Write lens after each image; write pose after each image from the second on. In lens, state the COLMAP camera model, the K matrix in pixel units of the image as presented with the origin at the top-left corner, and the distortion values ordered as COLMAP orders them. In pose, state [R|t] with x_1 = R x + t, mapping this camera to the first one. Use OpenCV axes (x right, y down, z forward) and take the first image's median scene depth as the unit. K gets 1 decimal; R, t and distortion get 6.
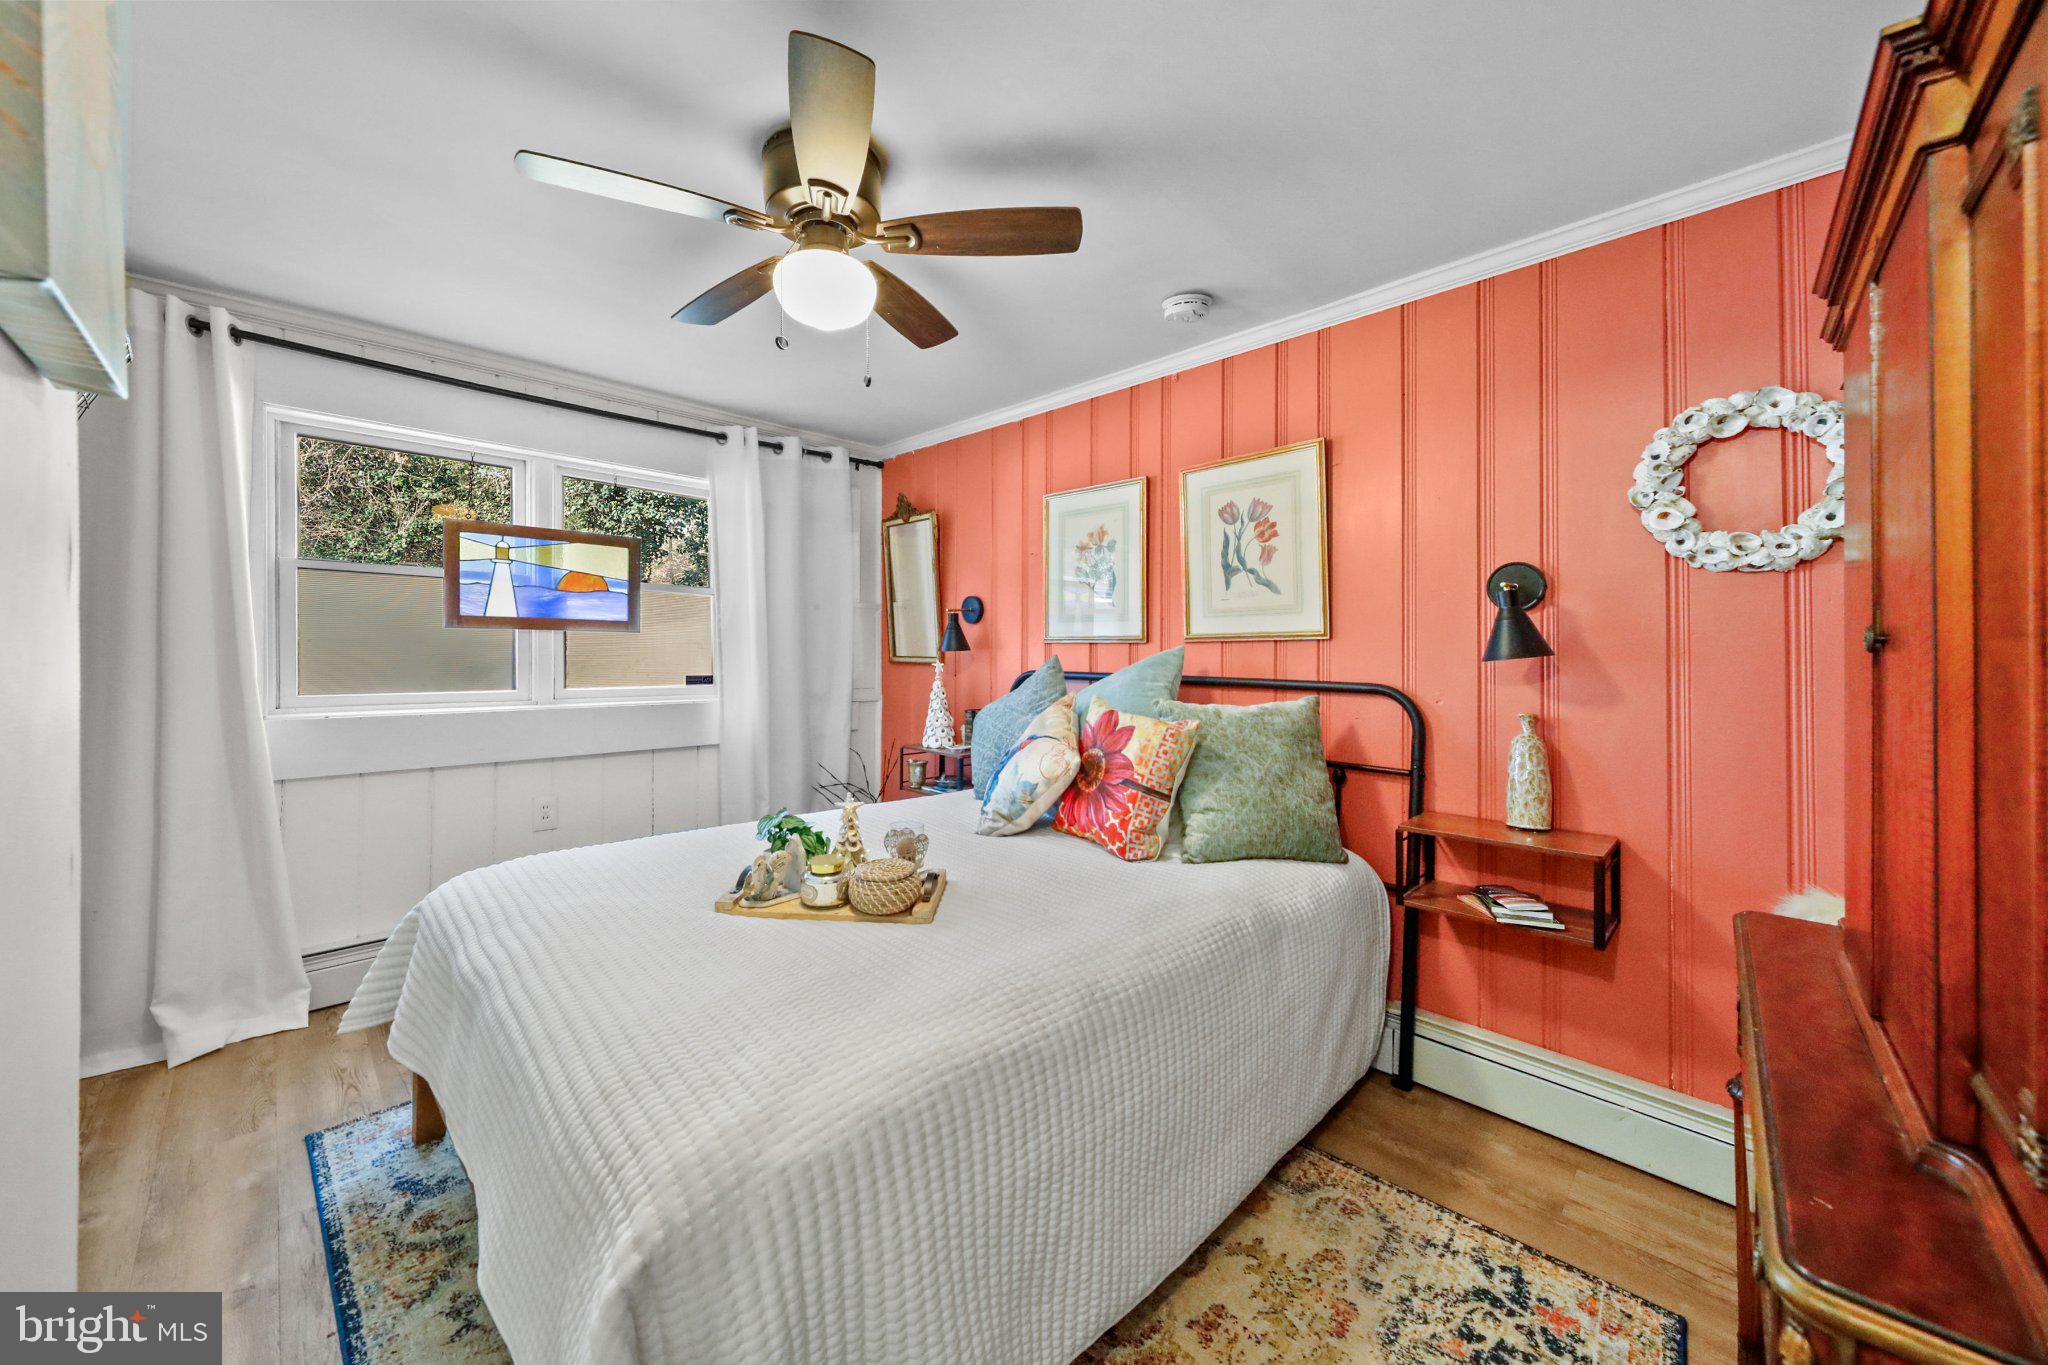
lens RADIAL K [[714.1, 0, 1014.9], [0, 714.1, 653.0], [0, 0, 1]] dist [0.001165, -0.000030]
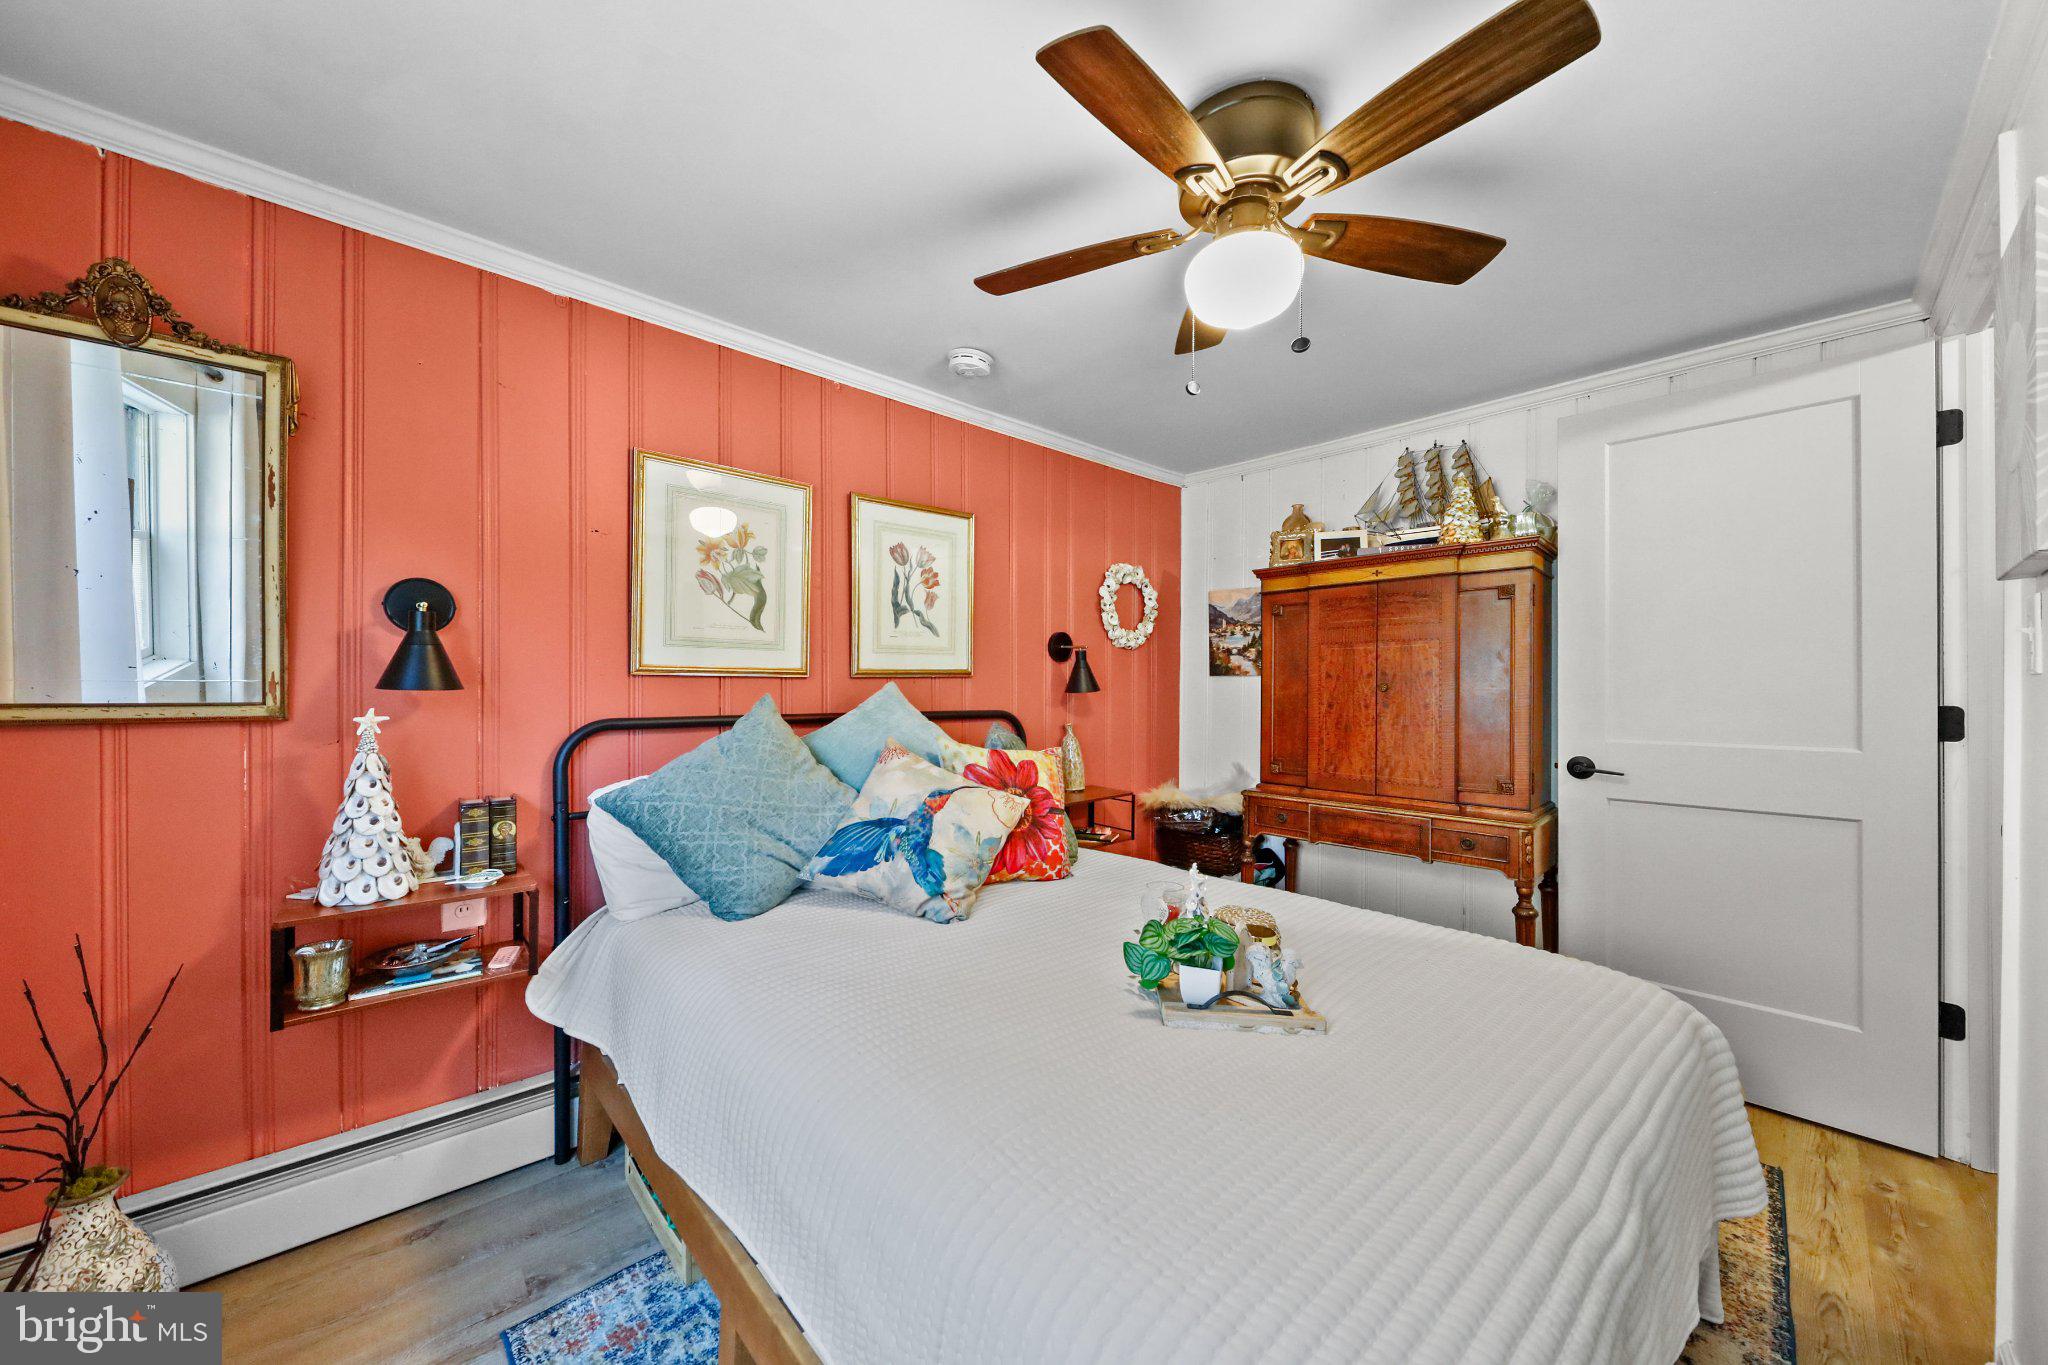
lens RADIAL K [[714.1, 0, 1032.6], [0, 714.1, 686.1], [0, 0, 1]] dist [0.001165, -0.000030]
pose [[0.072526, -0.009027, 0.997326, -0.720188], [-0.006055, 0.999937, 0.009491, -0.015122], [-0.997348, -0.006728, 0.072467, 0.731175]]
